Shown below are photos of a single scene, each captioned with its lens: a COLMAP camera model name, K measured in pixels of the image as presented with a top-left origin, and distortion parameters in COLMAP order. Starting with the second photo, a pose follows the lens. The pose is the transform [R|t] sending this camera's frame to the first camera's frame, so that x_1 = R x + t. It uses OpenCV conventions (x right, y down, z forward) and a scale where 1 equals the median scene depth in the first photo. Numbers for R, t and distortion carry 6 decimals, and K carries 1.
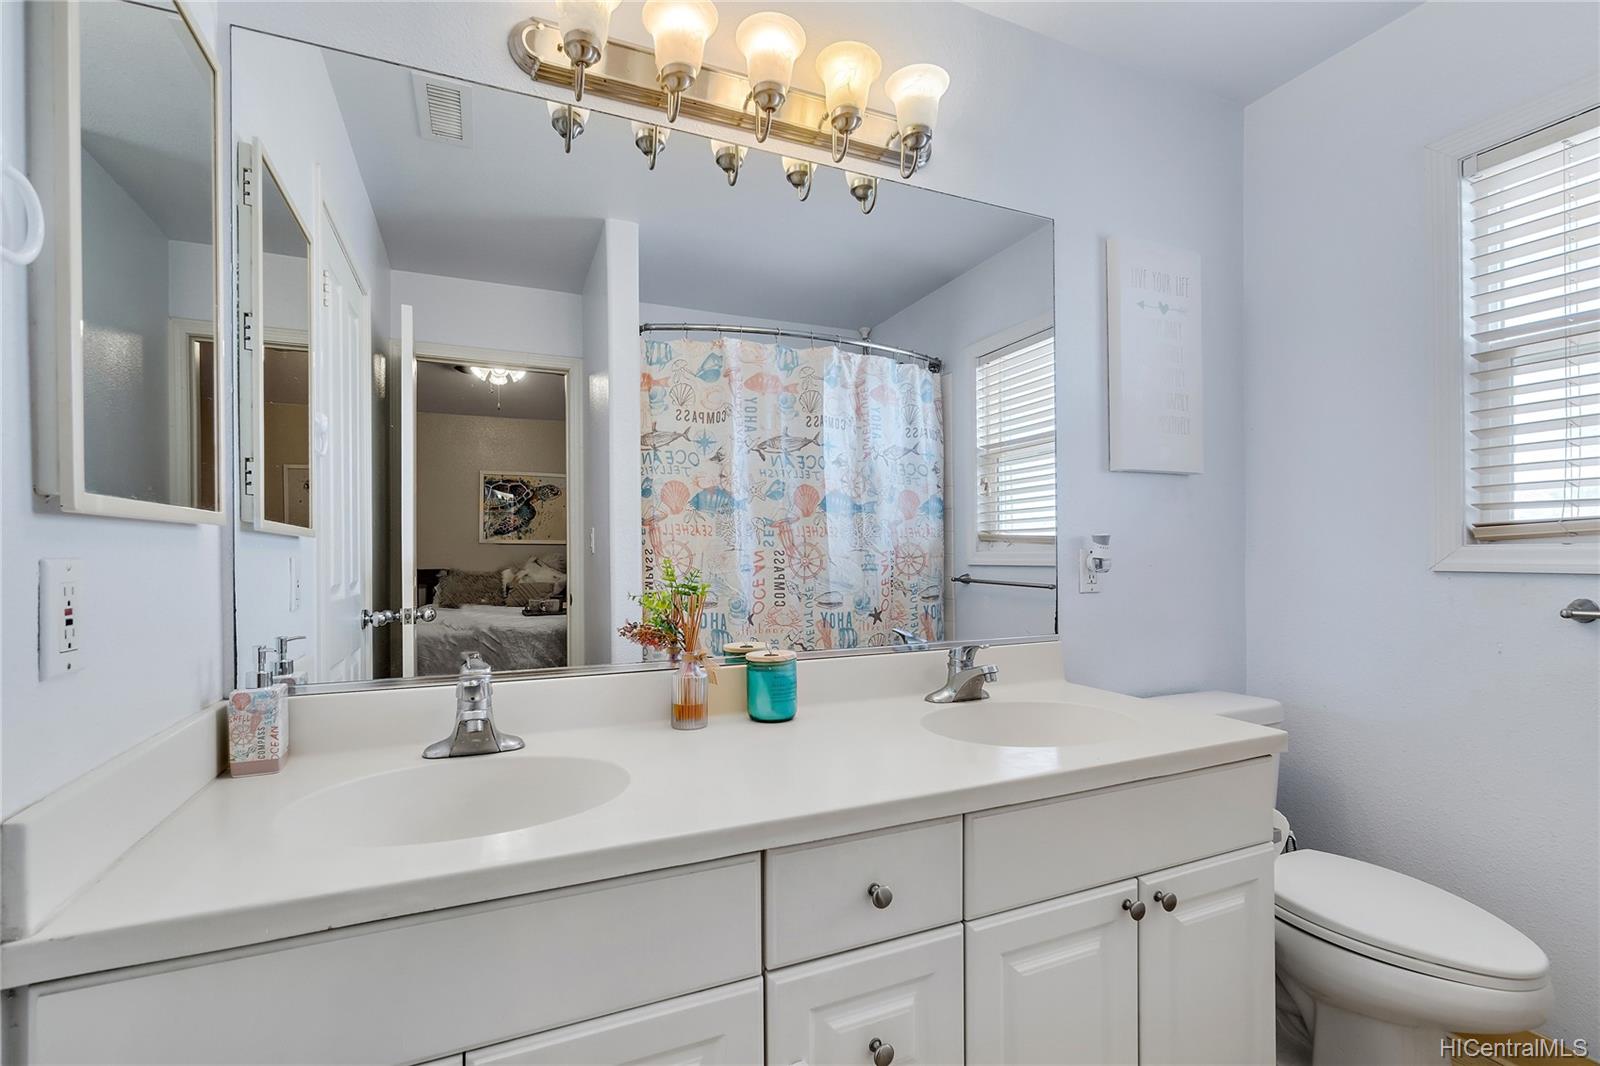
lens RADIAL K [[689.9, 0, 794.4], [0, 689.9, 529.6], [0, 0, 1]] dist [-0.002667, -0.000223]
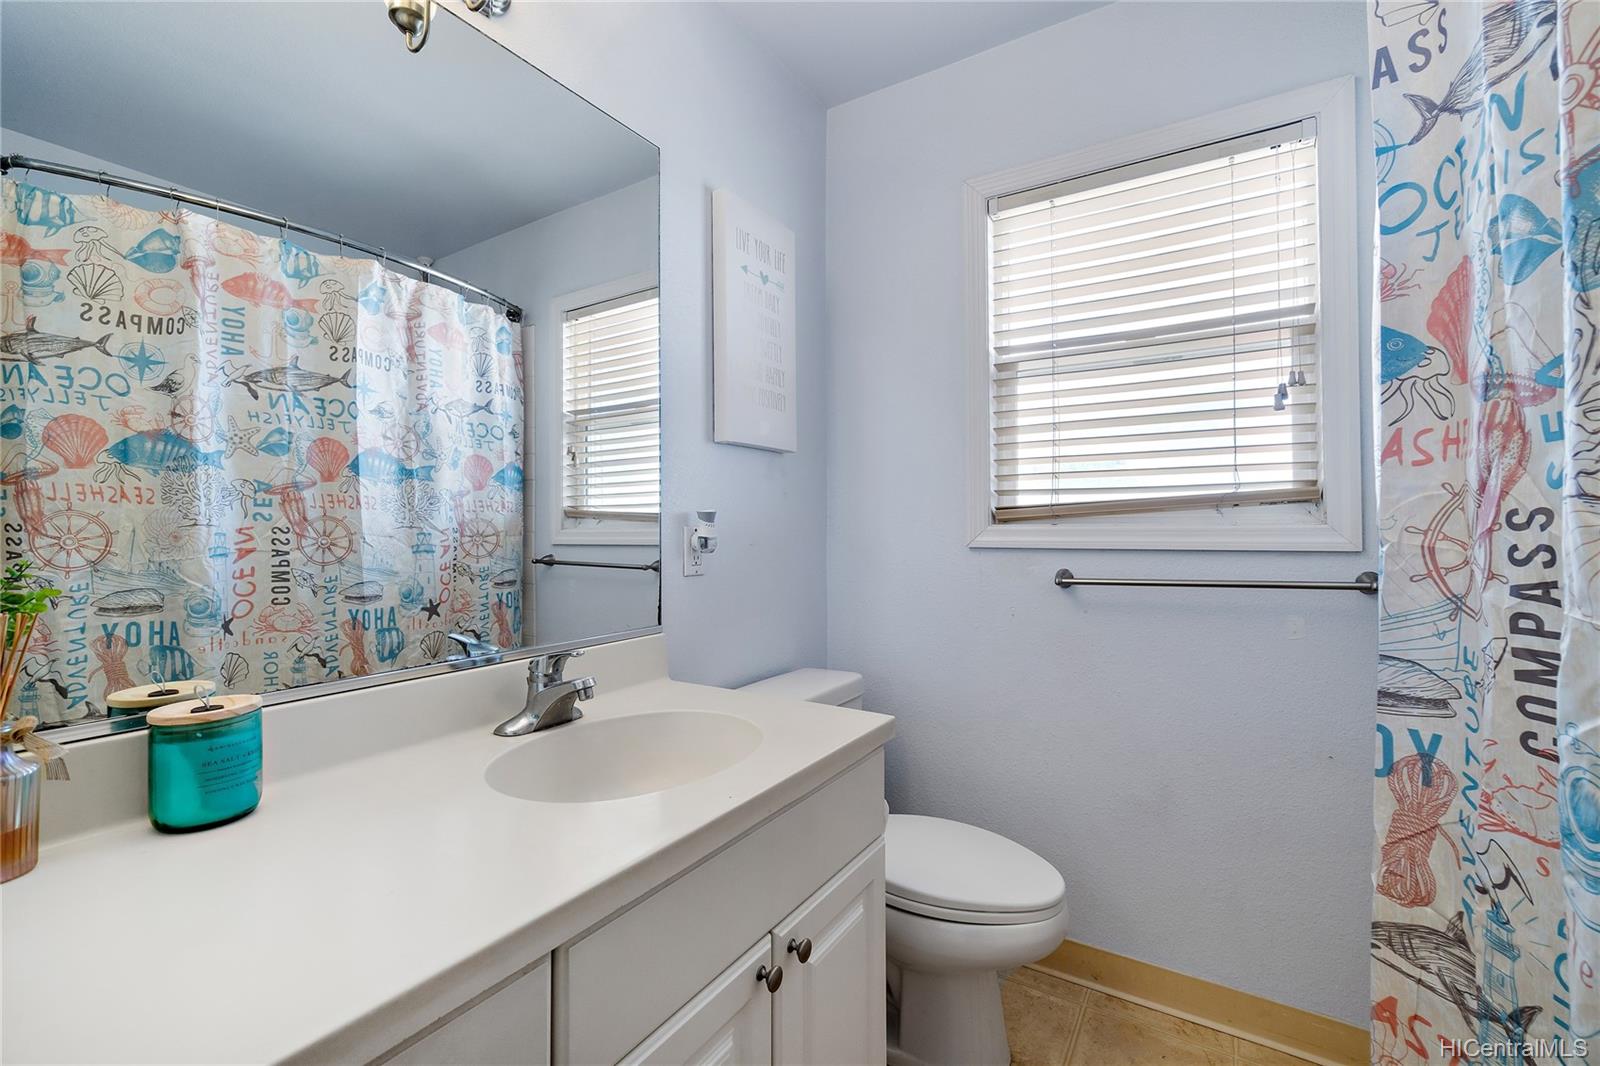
lens RADIAL K [[689.9, 0, 794.4], [0, 689.9, 529.6], [0, 0, 1]] dist [-0.002667, -0.000223]
pose [[0.831339, 0.003110, 0.555757, 0.023407], [-0.020987, 0.999447, 0.025802, 0.003668], [-0.555369, -0.033114, 0.830945, 0.110234]]
